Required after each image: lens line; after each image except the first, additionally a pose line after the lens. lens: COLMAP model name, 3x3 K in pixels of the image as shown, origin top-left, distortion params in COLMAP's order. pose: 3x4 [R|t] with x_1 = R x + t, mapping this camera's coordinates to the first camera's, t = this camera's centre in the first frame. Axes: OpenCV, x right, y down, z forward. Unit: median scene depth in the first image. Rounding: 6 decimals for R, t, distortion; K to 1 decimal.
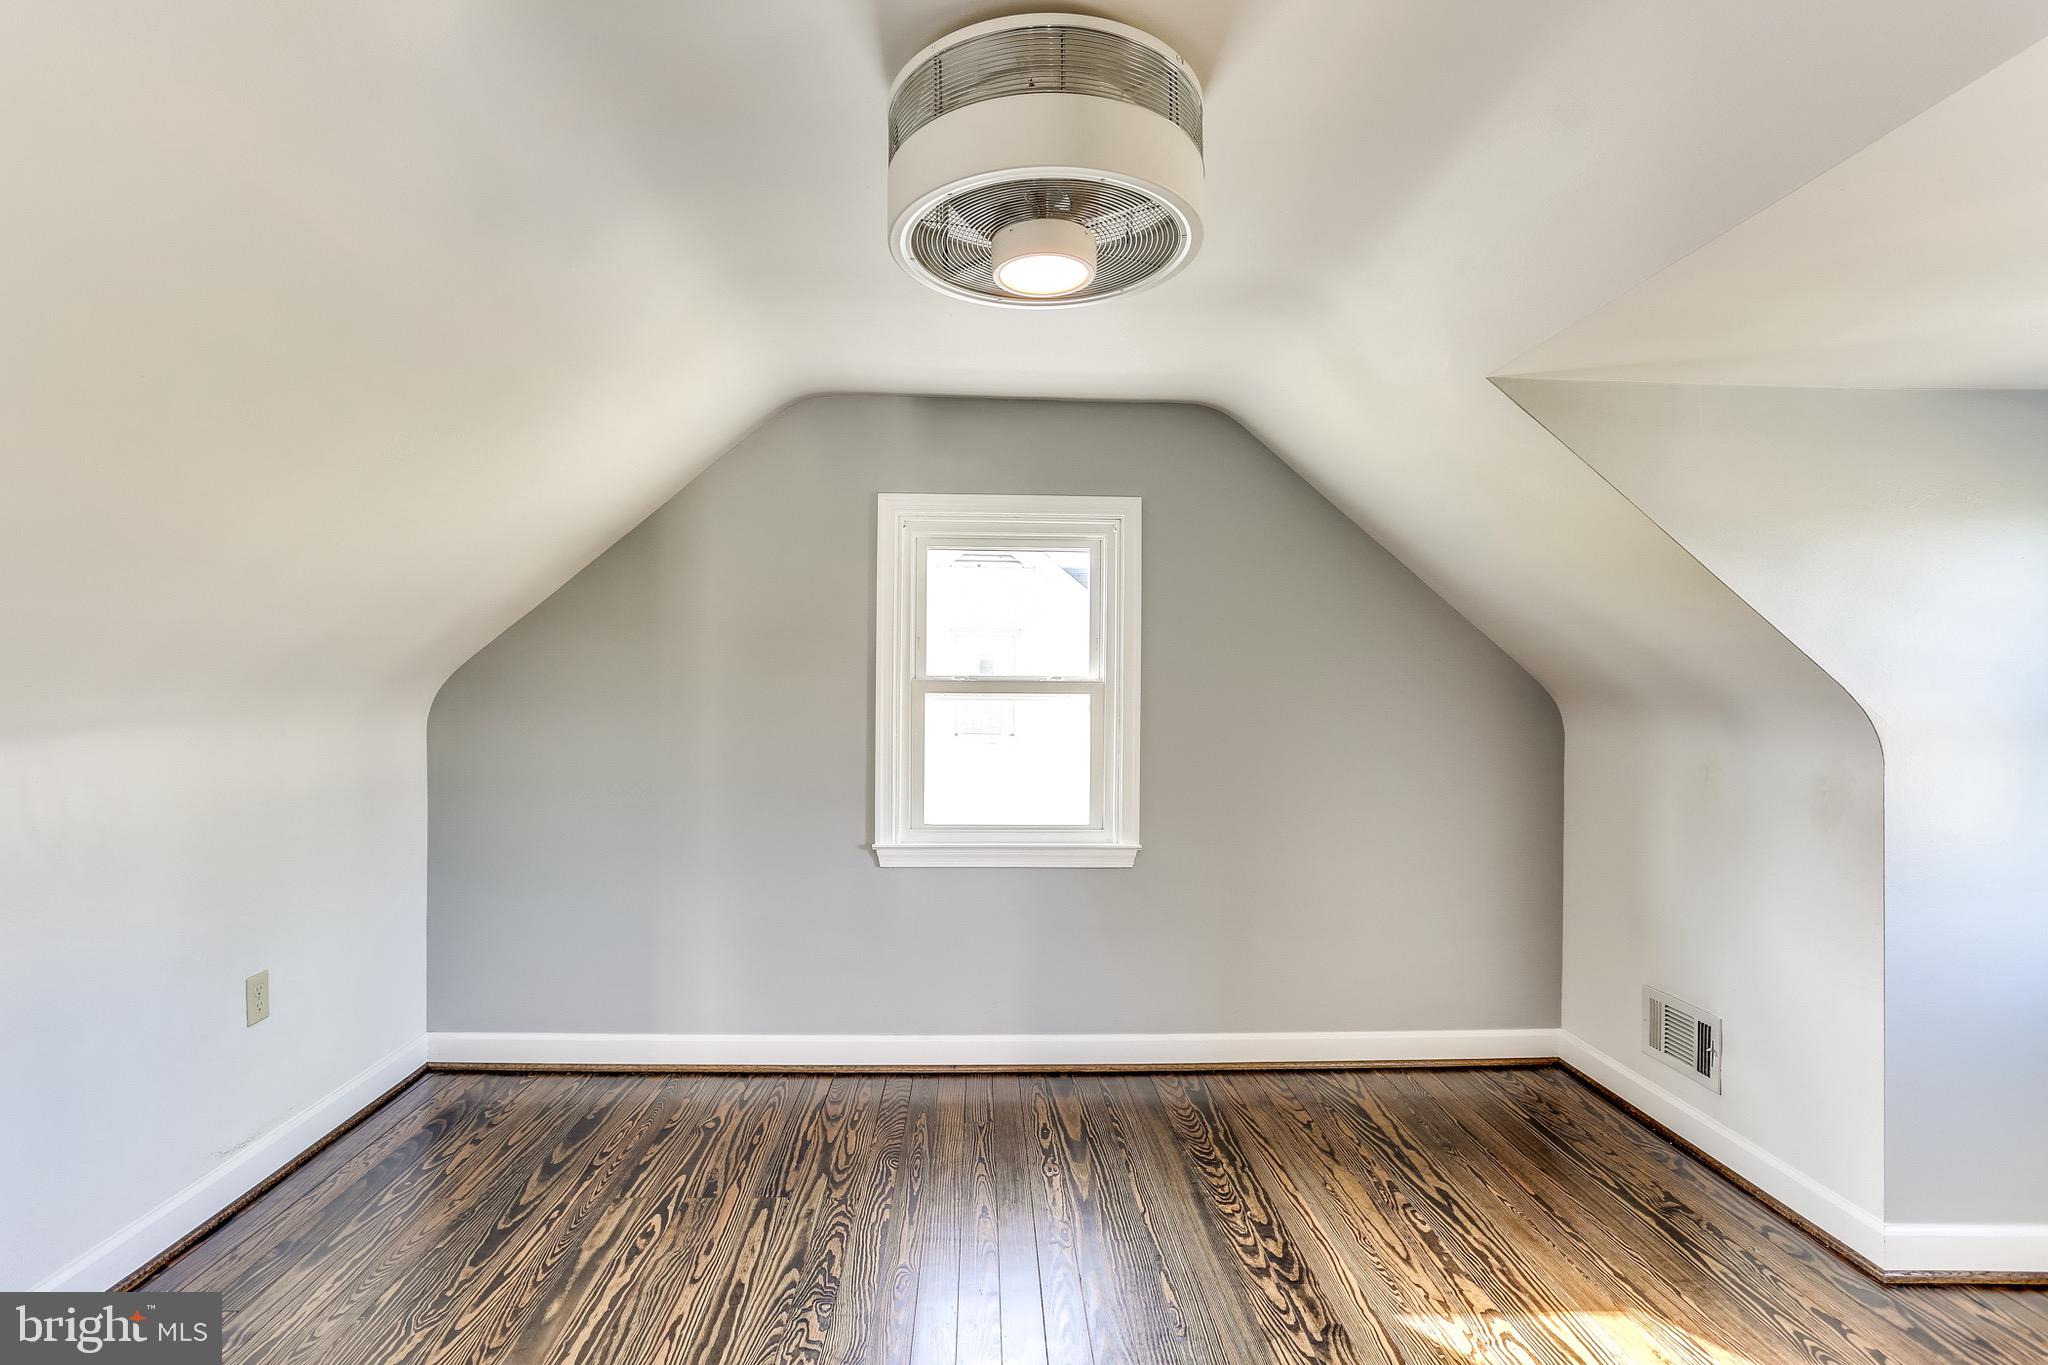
lens RADIAL K [[1002.8, 0, 1026.5], [0, 1002.8, 674.3], [0, 0, 1]] dist [-0.049916, 0.029852]
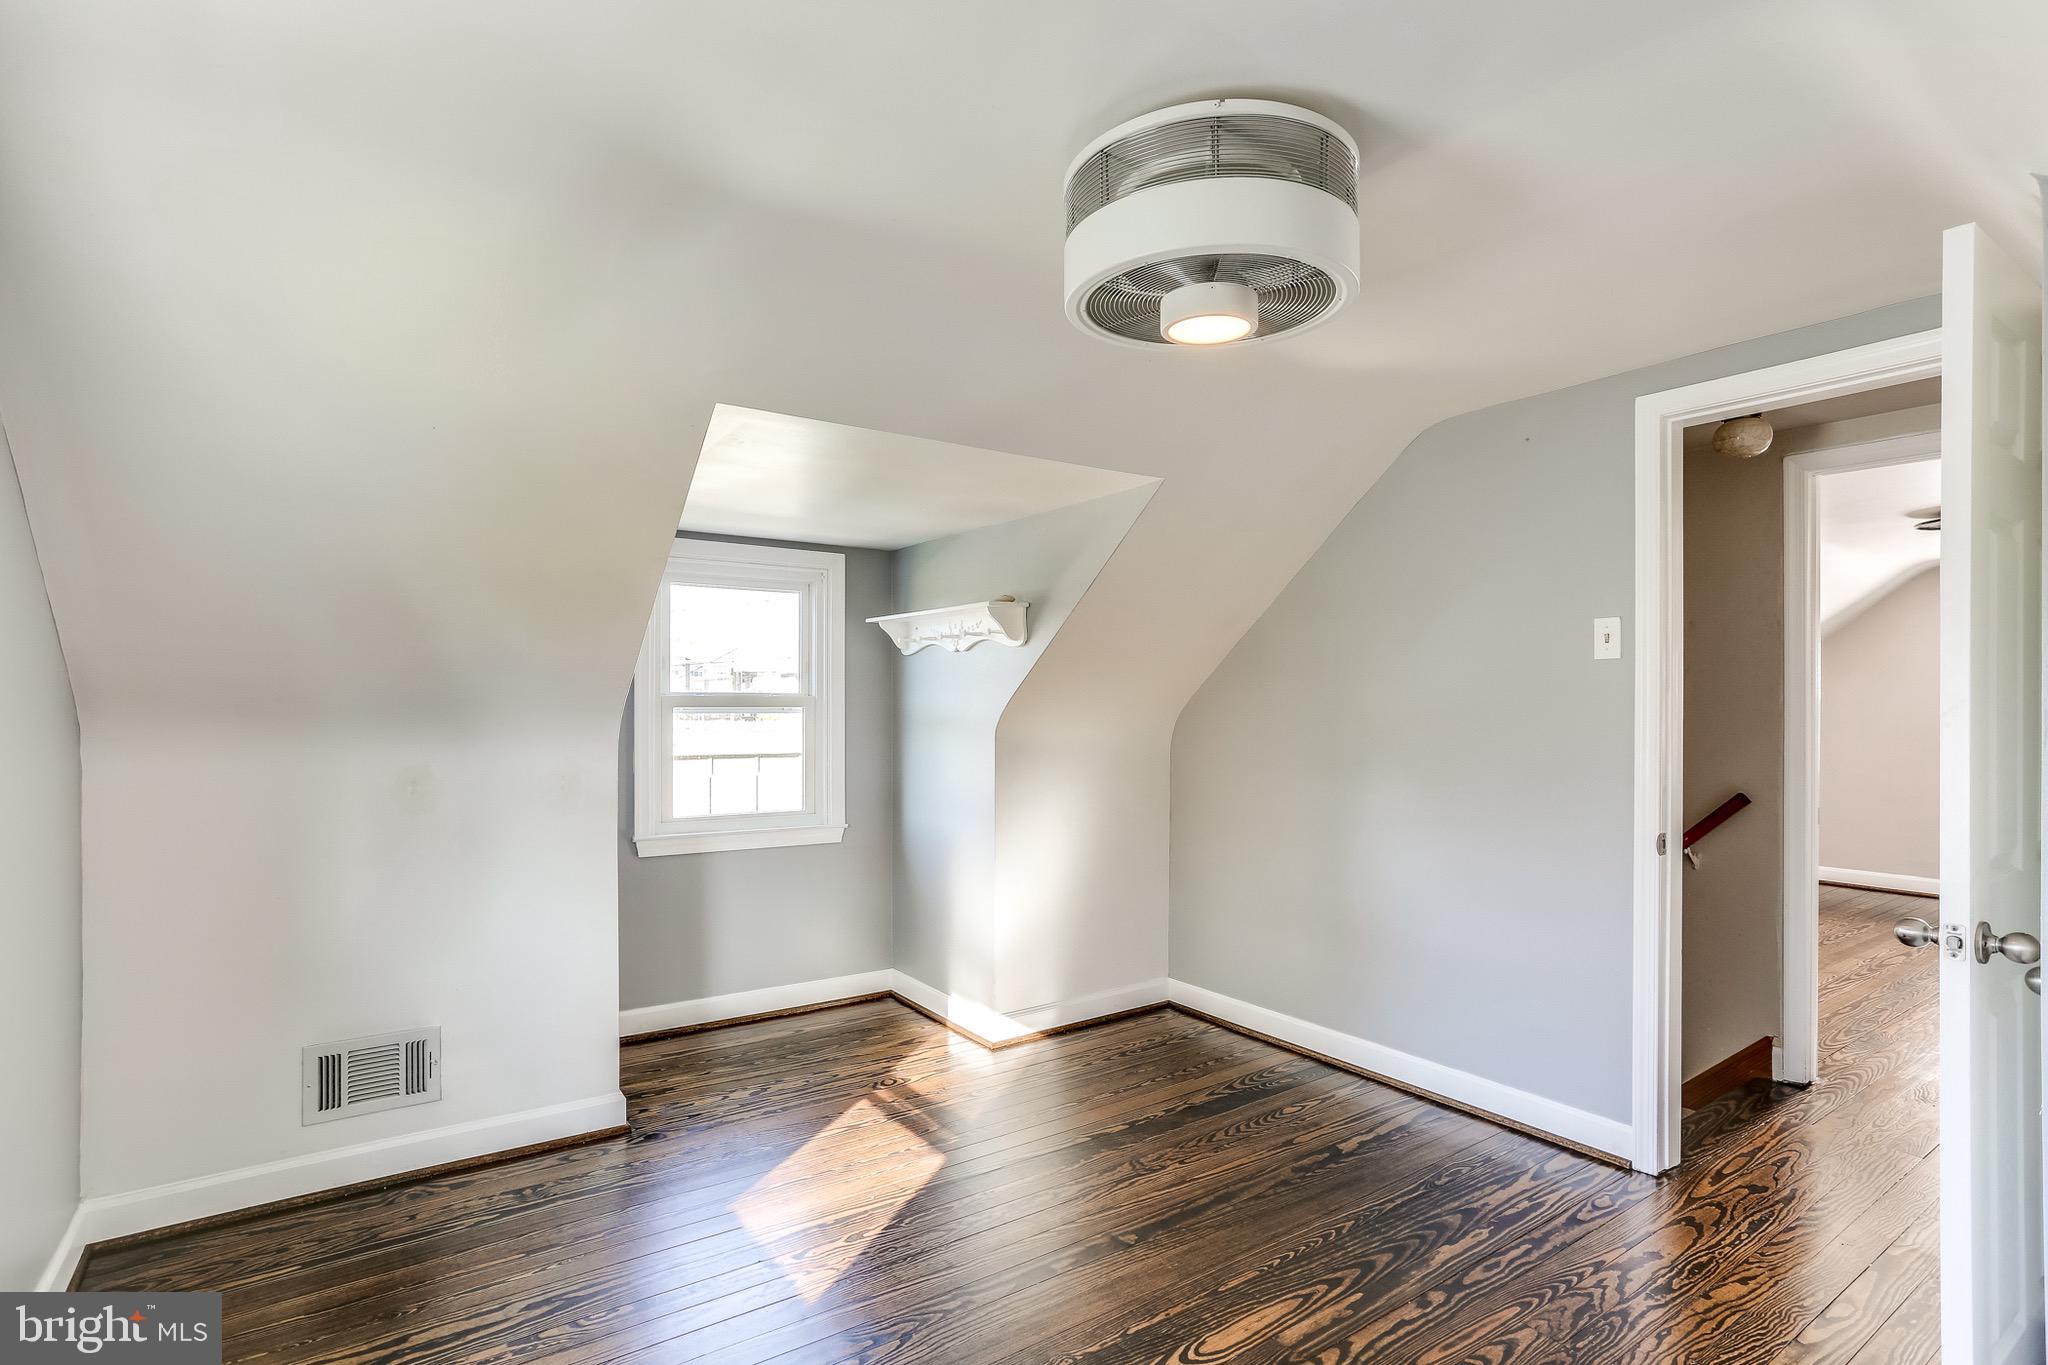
lens RADIAL K [[984.9, 0, 1024.0], [0, 984.9, 682.5], [0, 0, 1]] dist [0.001237, 0.028212]
pose [[-0.525845, 0.002781, 0.850576, -0.488418], [-0.025968, 0.999476, -0.019322, -0.001604], [-0.850184, -0.032248, -0.525498, 1.029350]]
